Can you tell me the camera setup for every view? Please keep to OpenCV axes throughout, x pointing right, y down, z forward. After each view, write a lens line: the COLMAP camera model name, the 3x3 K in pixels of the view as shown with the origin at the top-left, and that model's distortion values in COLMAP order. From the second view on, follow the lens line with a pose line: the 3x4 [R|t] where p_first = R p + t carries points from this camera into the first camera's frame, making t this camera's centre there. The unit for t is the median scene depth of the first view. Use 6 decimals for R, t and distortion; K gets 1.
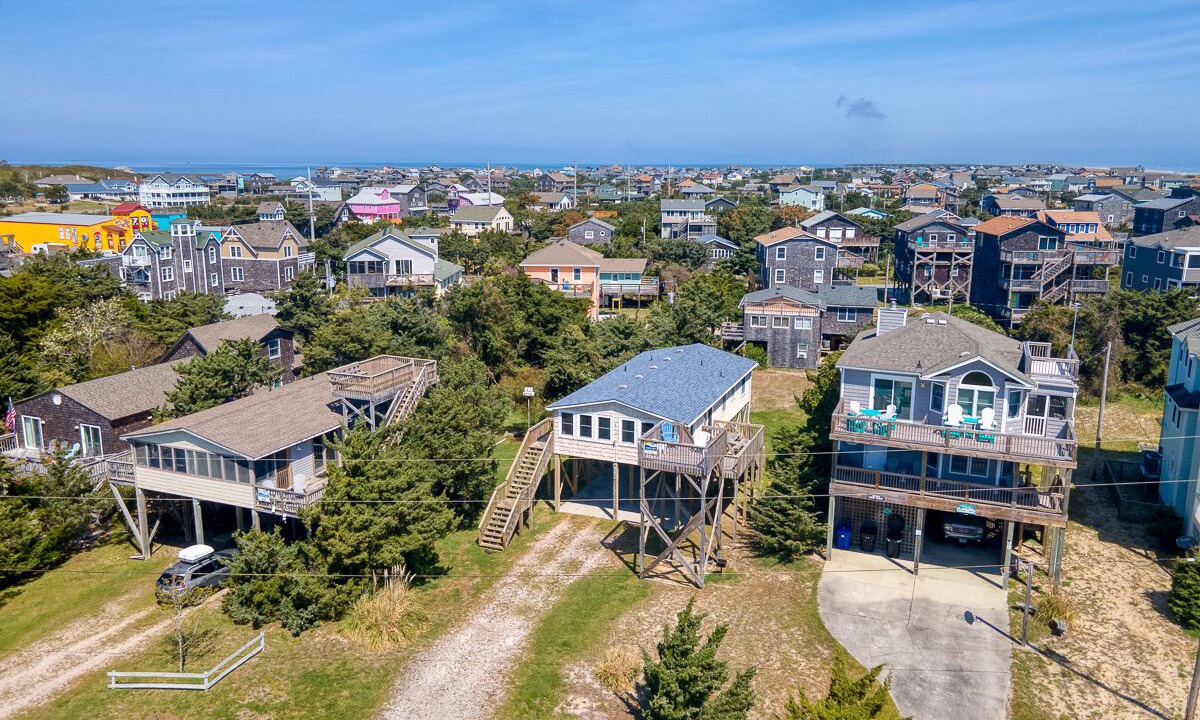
lens RADIAL K [[1011.6, 0, 600.0], [0, 1011.6, 360.0], [0, 0, 1]] dist [0.052136, 0.002162]
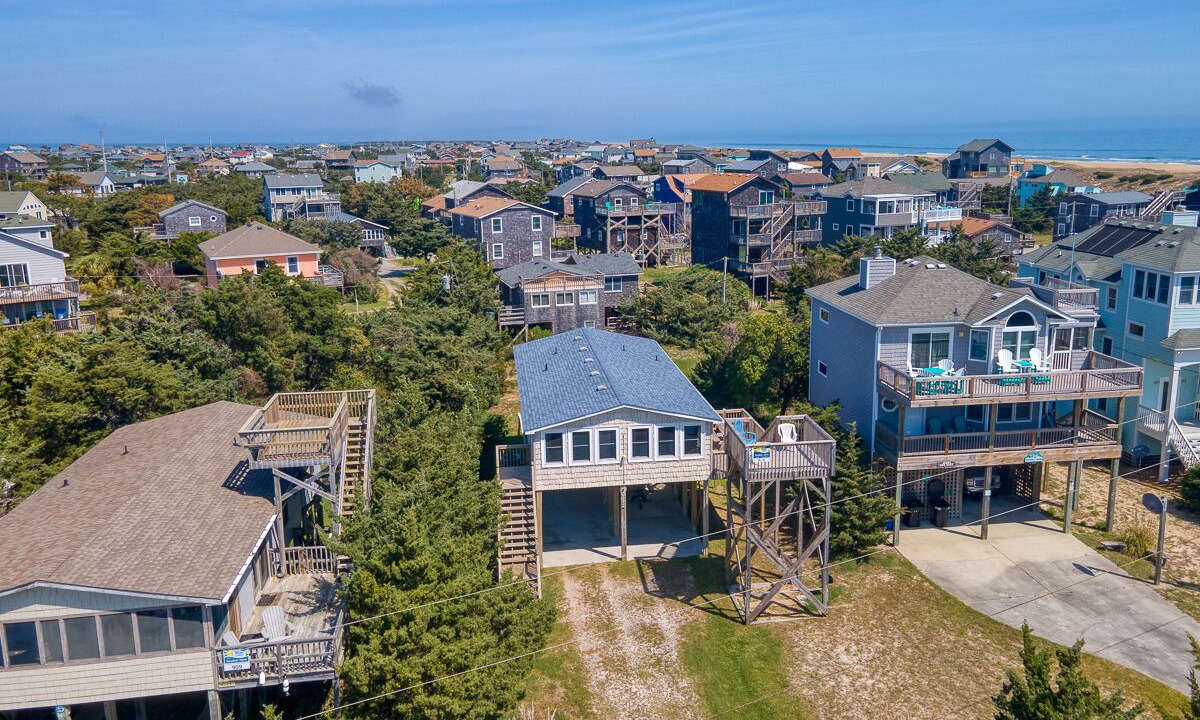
lens RADIAL K [[1011.6, 0, 600.0], [0, 1011.6, 360.0], [0, 0, 1]] dist [0.052136, 0.002162]
pose [[0.832172, -0.129966, 0.539072, -0.395632], [0.124843, 0.991099, 0.046225, -0.030843], [-0.540281, 0.028832, 0.840990, 0.355279]]
